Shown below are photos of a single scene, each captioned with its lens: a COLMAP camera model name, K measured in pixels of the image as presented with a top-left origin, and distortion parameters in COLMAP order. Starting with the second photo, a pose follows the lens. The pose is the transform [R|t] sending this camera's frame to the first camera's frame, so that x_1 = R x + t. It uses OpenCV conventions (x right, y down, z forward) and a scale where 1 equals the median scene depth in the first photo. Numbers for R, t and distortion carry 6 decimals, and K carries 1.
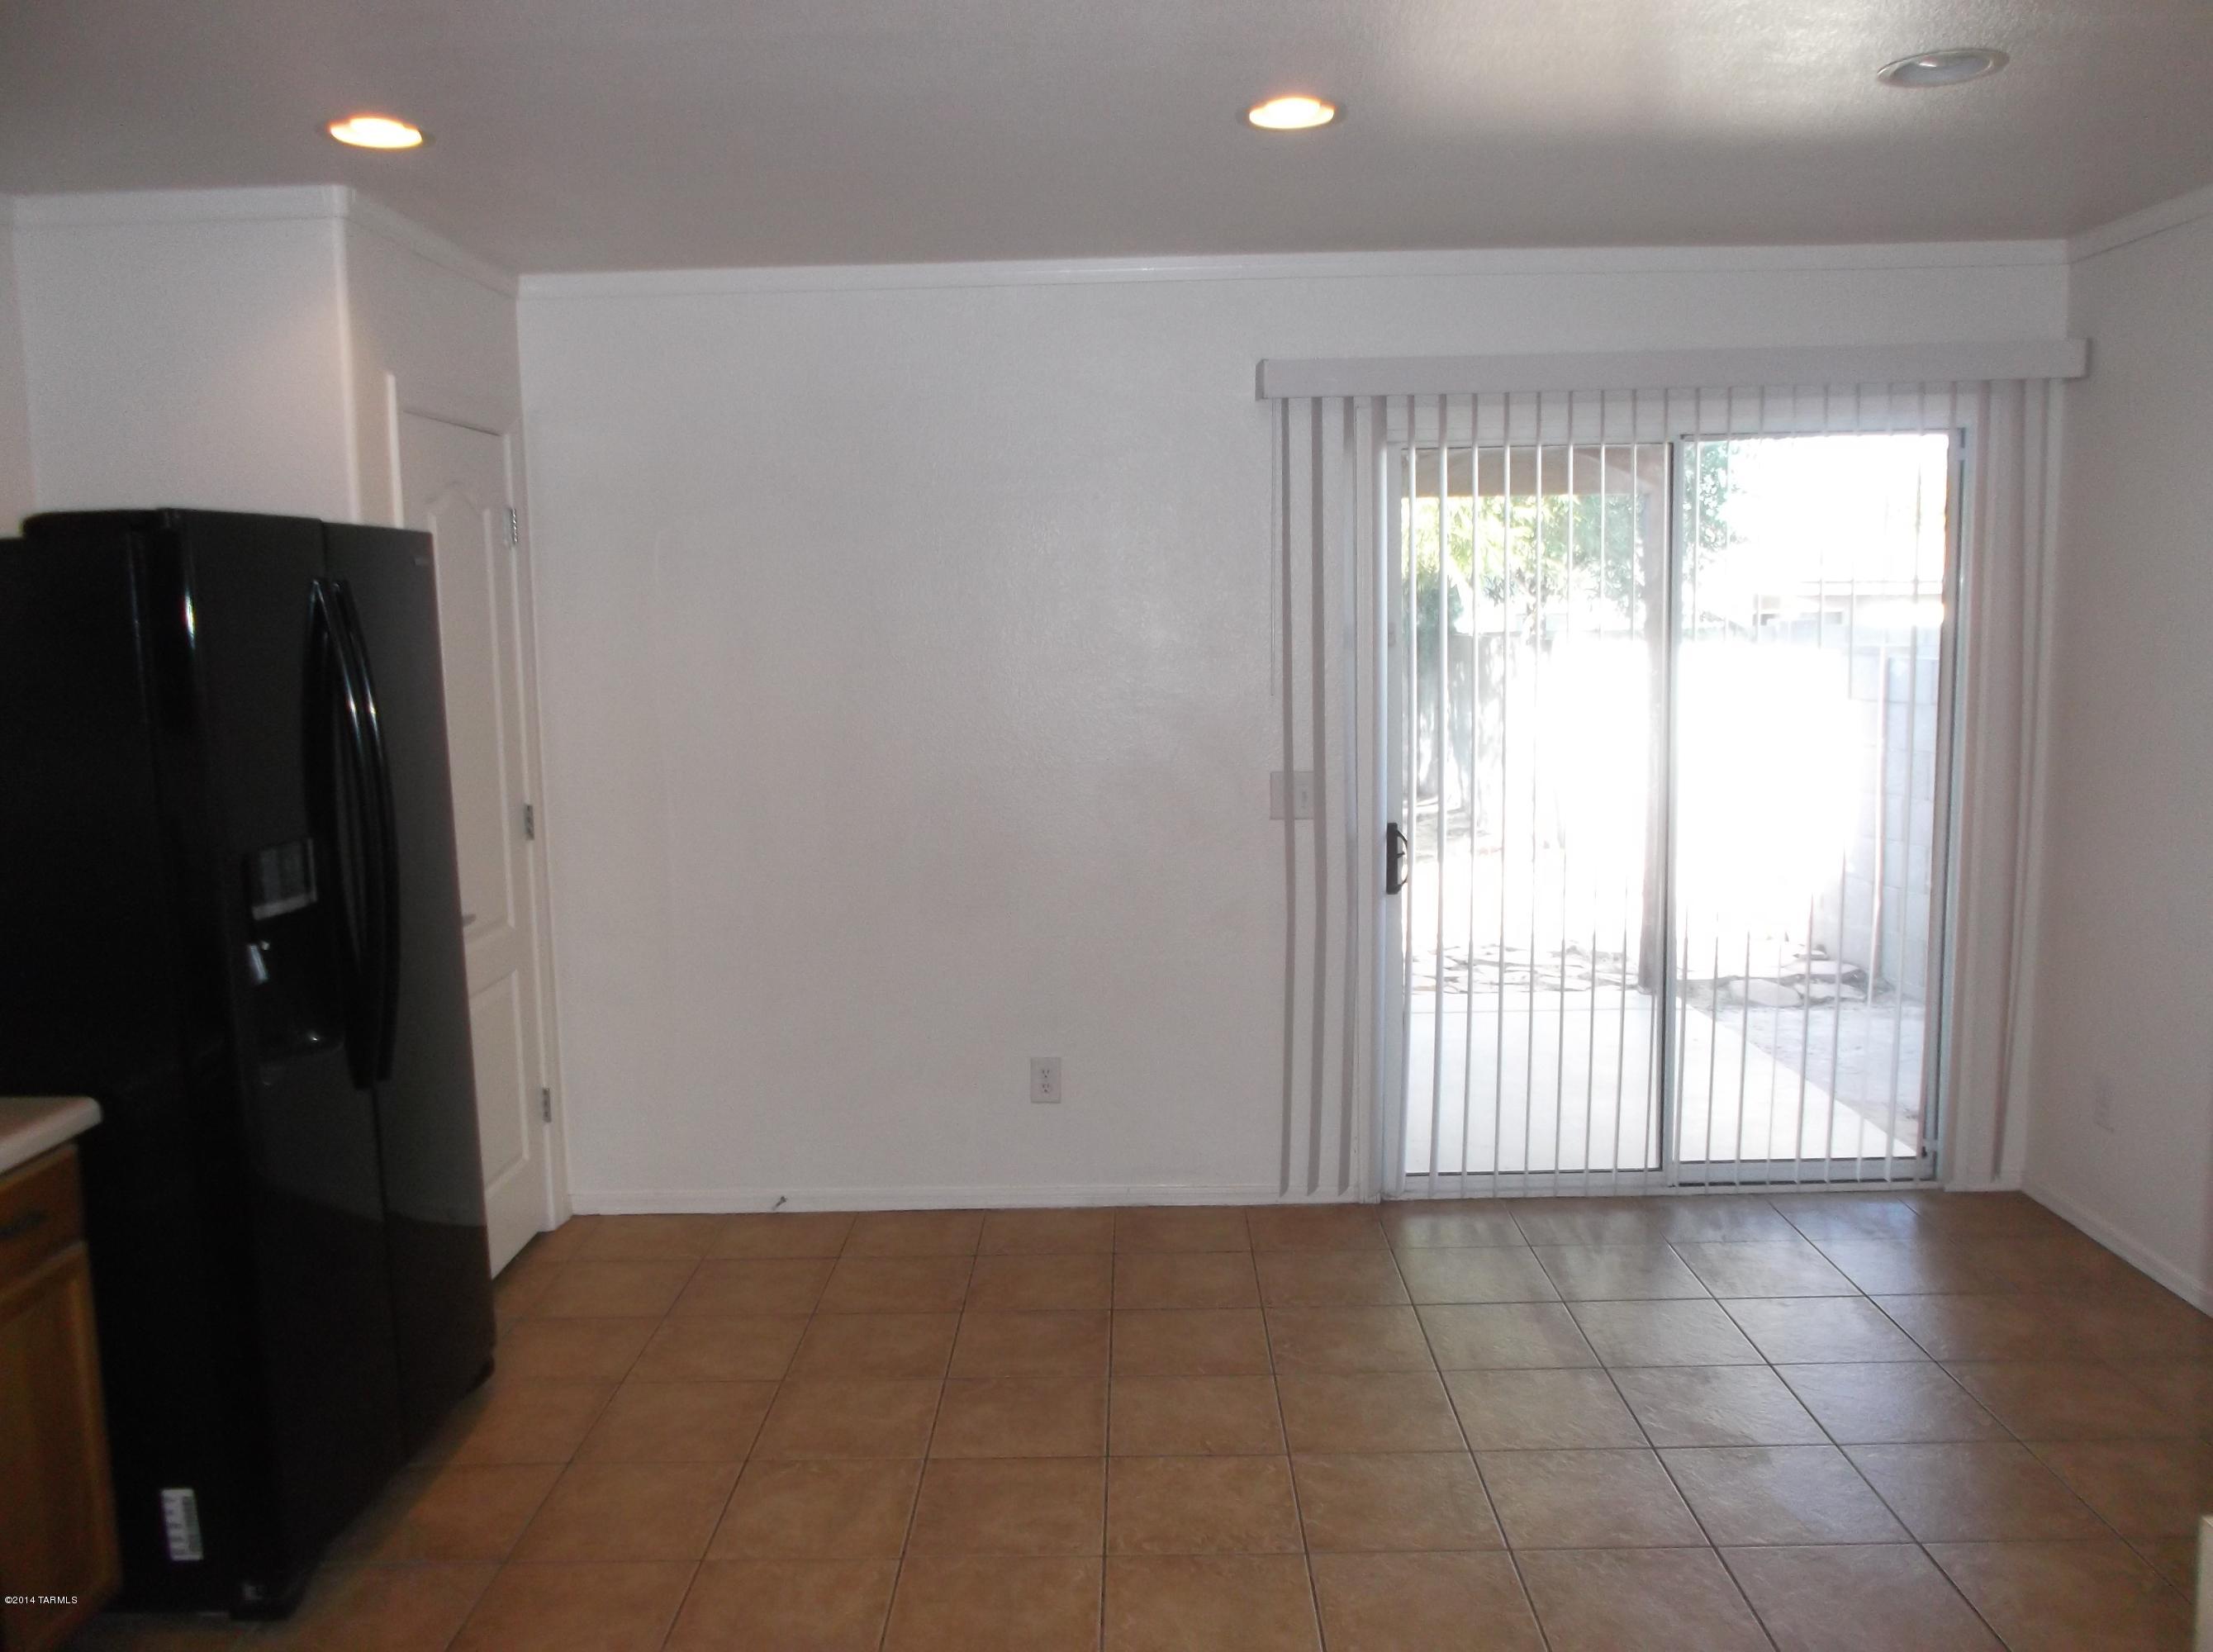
lens RADIAL K [[1736.7, 0, 1103.6], [0, 1736.7, 813.8], [0, 0, 1]] dist [-0.035861, 0.034190]
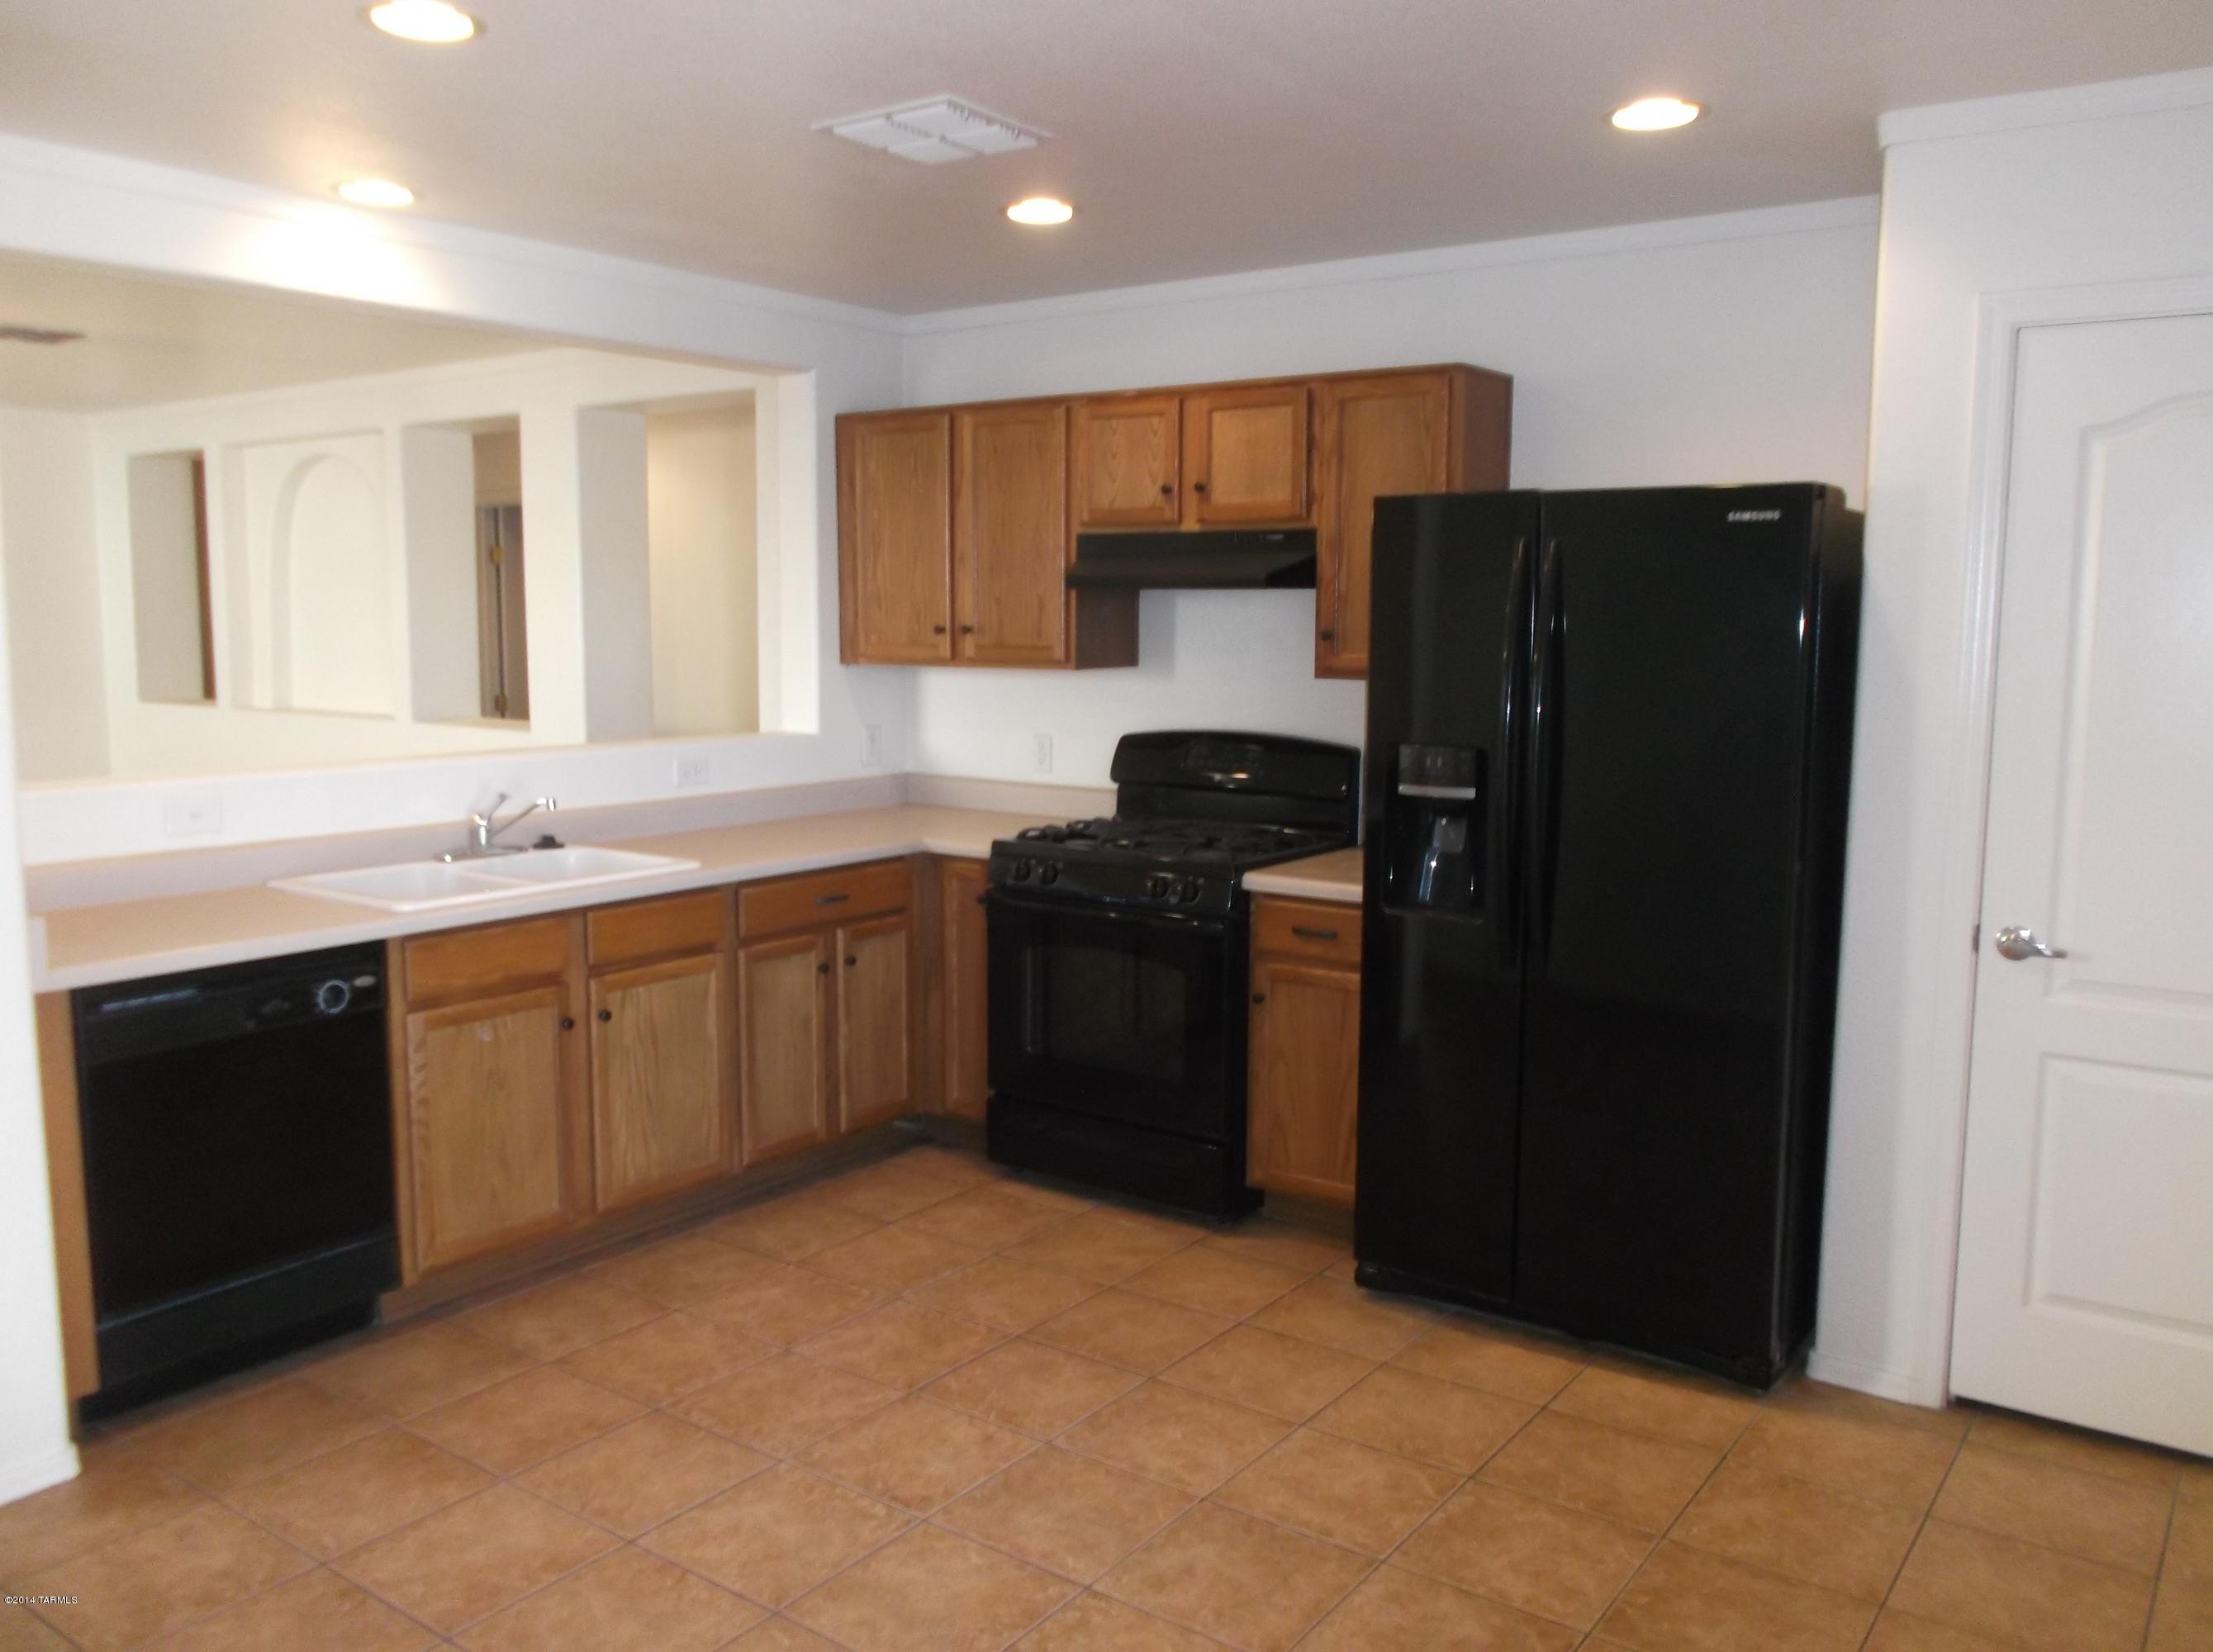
lens RADIAL K [[1736.7, 0, 1103.6], [0, 1736.7, 813.8], [0, 0, 1]] dist [-0.035861, 0.034190]
pose [[-0.574470, 0.114208, -0.810519, 0.605163], [-0.093794, 0.974510, 0.203794, -0.144581], [0.813134, 0.193096, -0.549115, 1.236469]]
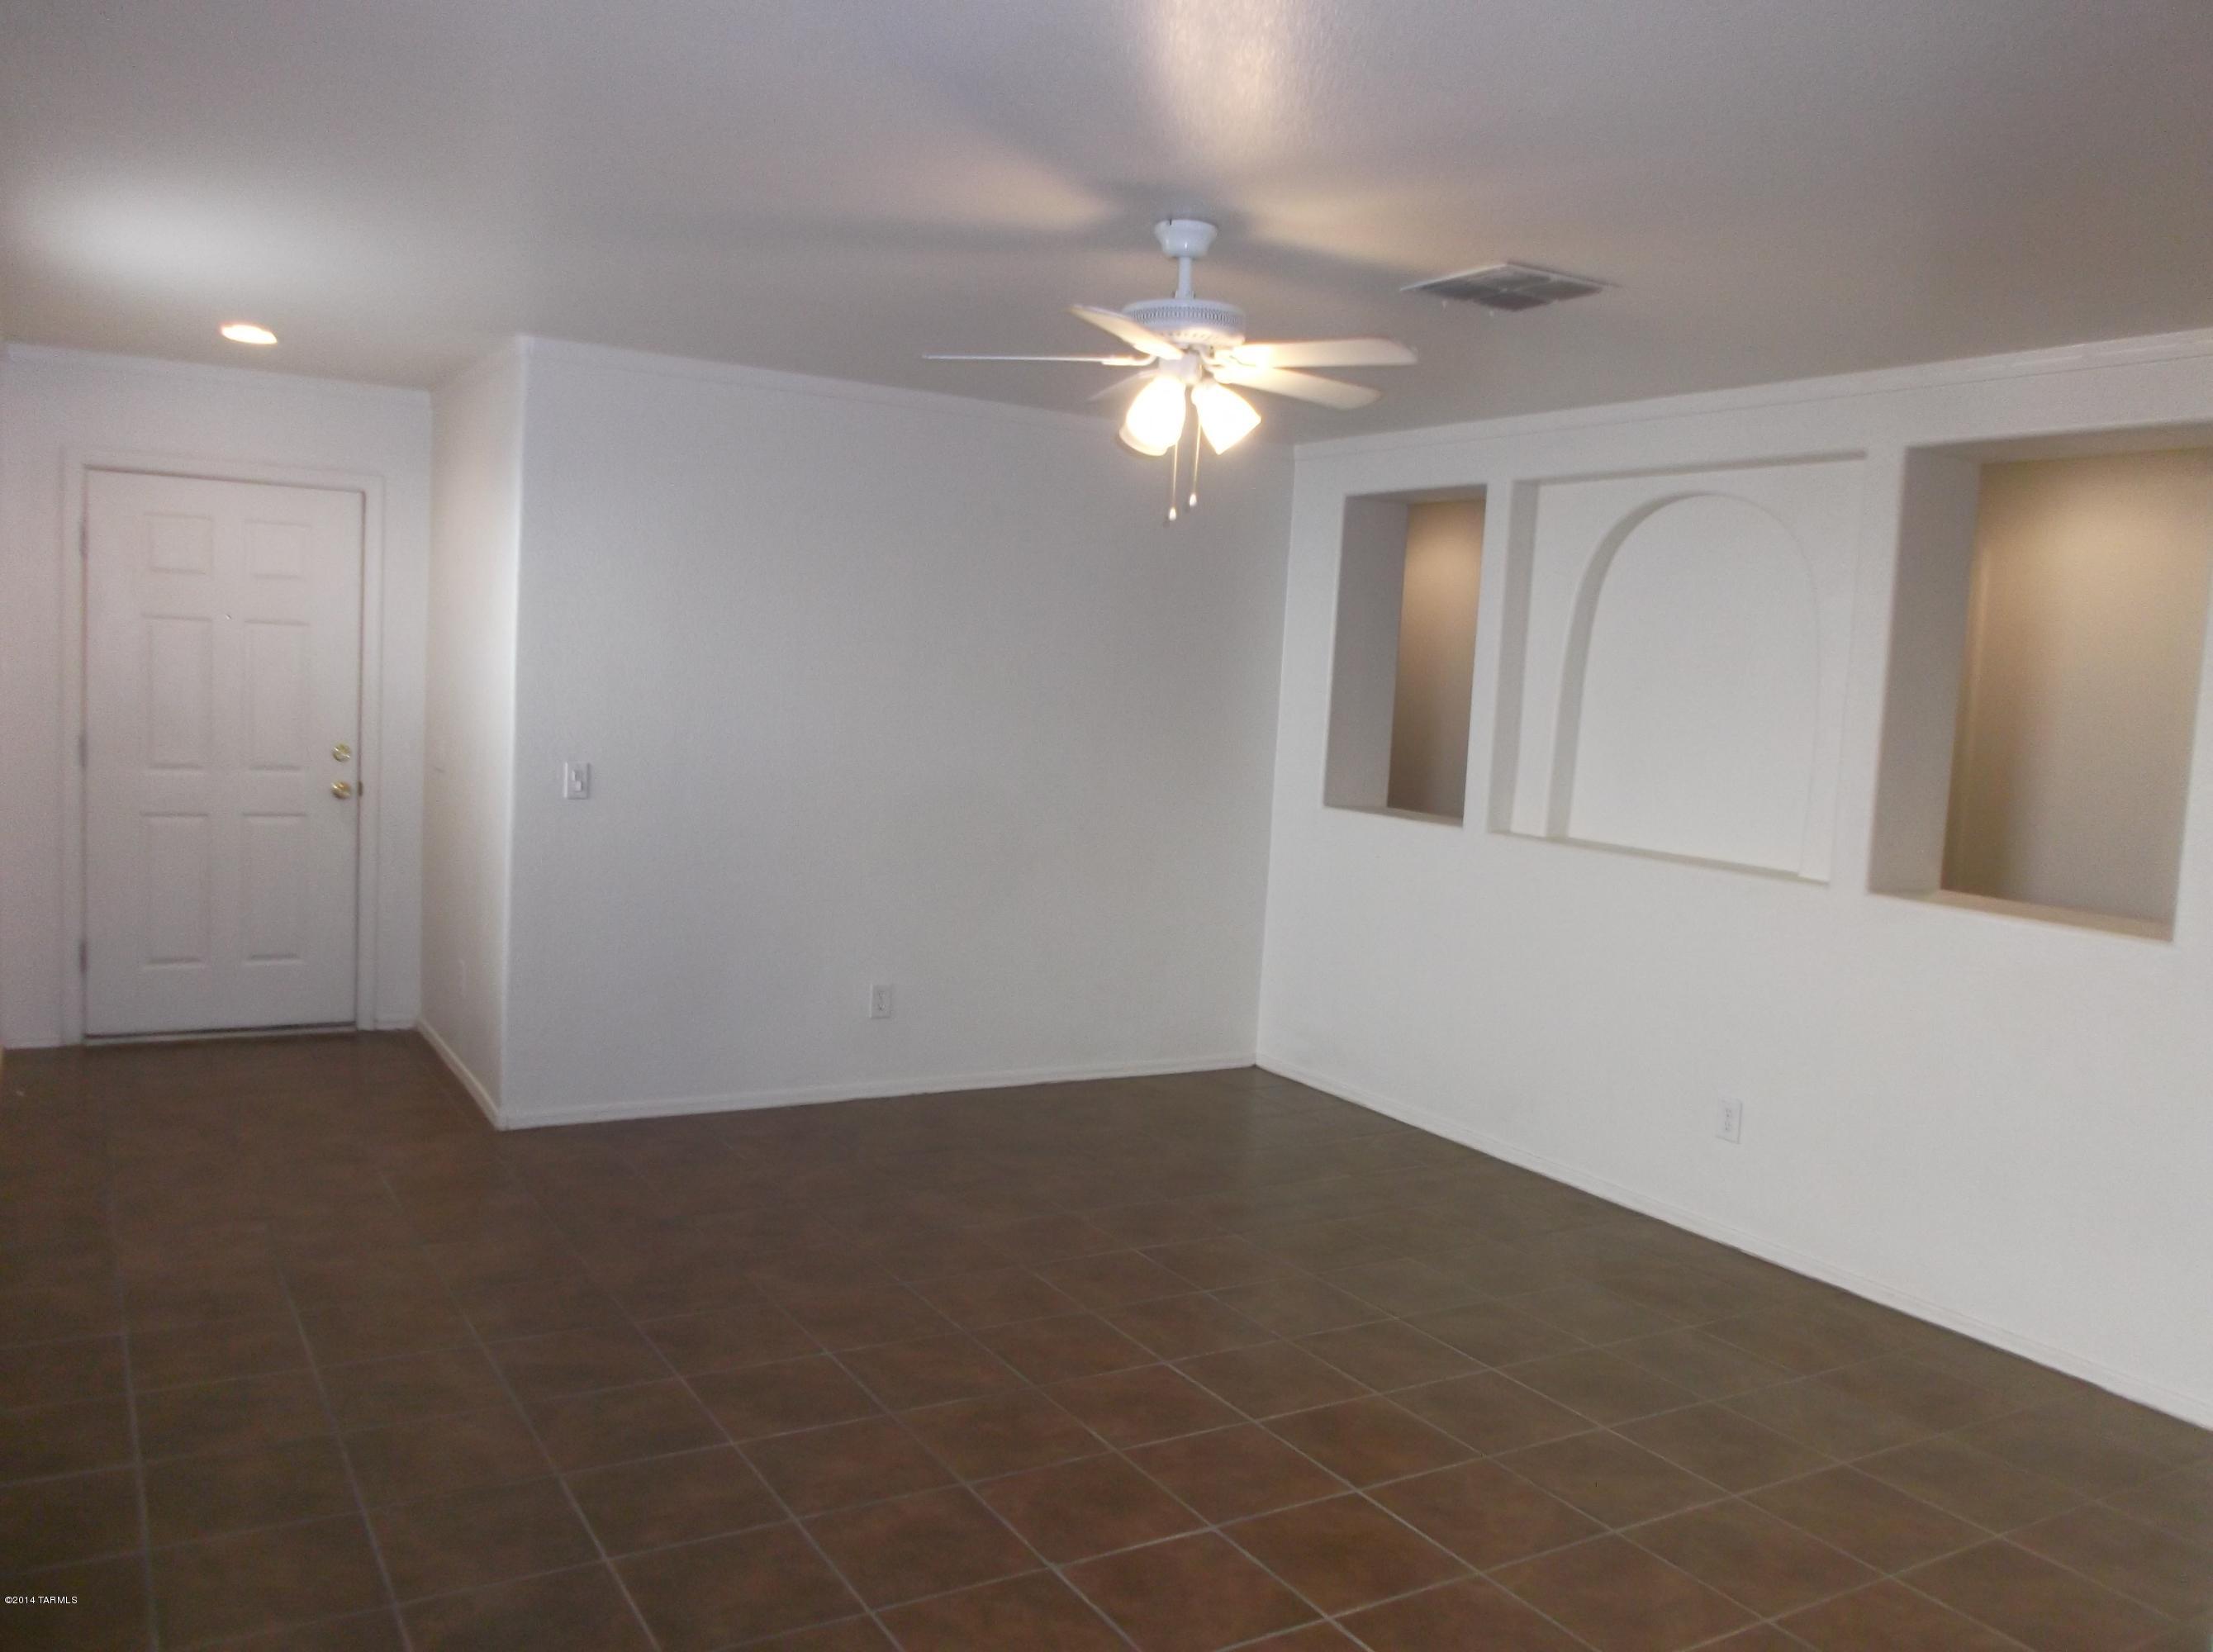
lens RADIAL K [[1736.7, 0, 1103.6], [0, 1736.7, 813.8], [0, 0, 1]] dist [-0.035861, 0.034190]
pose [[-0.848478, 0.013801, -0.529051, 0.625519], [-0.107488, 0.974331, 0.197804, -0.023387], [0.518201, 0.224699, -0.825214, 0.240681]]
